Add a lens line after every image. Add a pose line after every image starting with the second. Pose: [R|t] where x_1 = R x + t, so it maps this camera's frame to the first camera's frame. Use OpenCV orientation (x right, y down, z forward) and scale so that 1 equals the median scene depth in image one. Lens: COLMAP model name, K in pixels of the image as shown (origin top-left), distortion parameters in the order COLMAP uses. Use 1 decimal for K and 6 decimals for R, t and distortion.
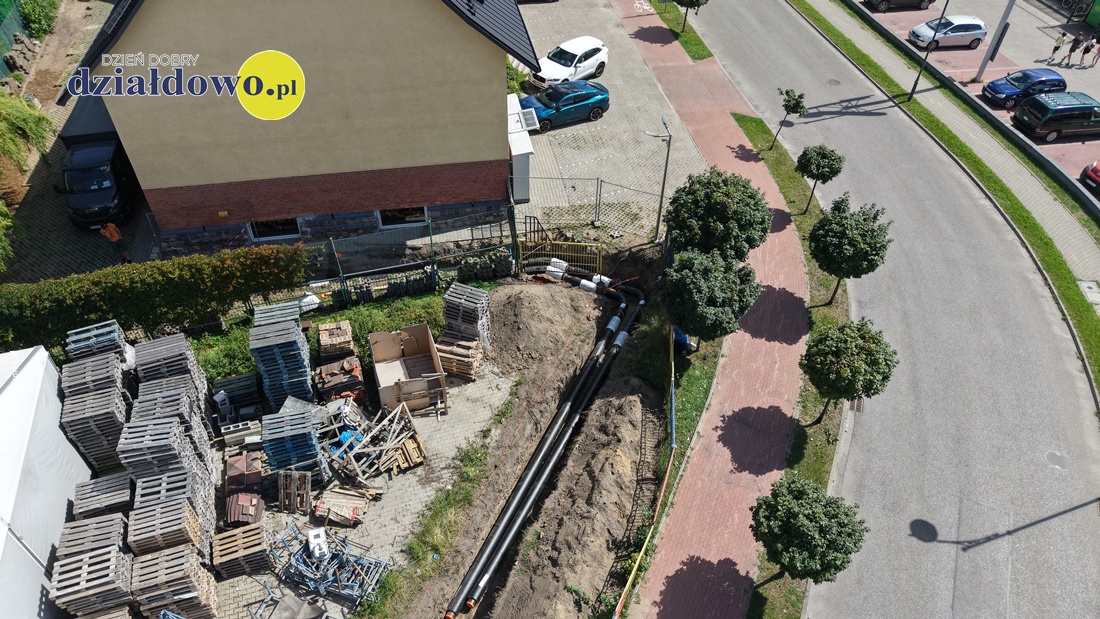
lens RADIAL K [[729.6, 0, 550.0], [0, 729.6, 309.5], [0, 0, 1]] dist [0.050647, -0.071347]
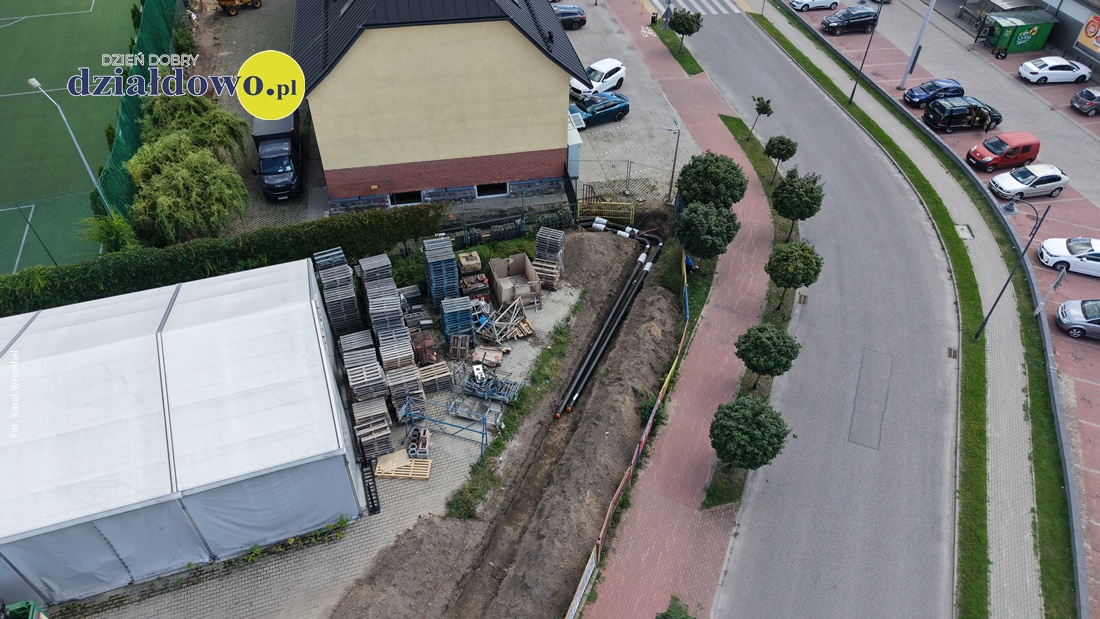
lens RADIAL K [[708.0, 0, 550.0], [0, 708.0, 309.5], [0, 0, 1]] dist [0.085698, -0.172959]
pose [[0.999823, -0.014560, 0.011948, -0.121528], [0.014550, 0.999894, 0.000967, 0.123217], [-0.011961, -0.000793, 0.999928, -0.449029]]
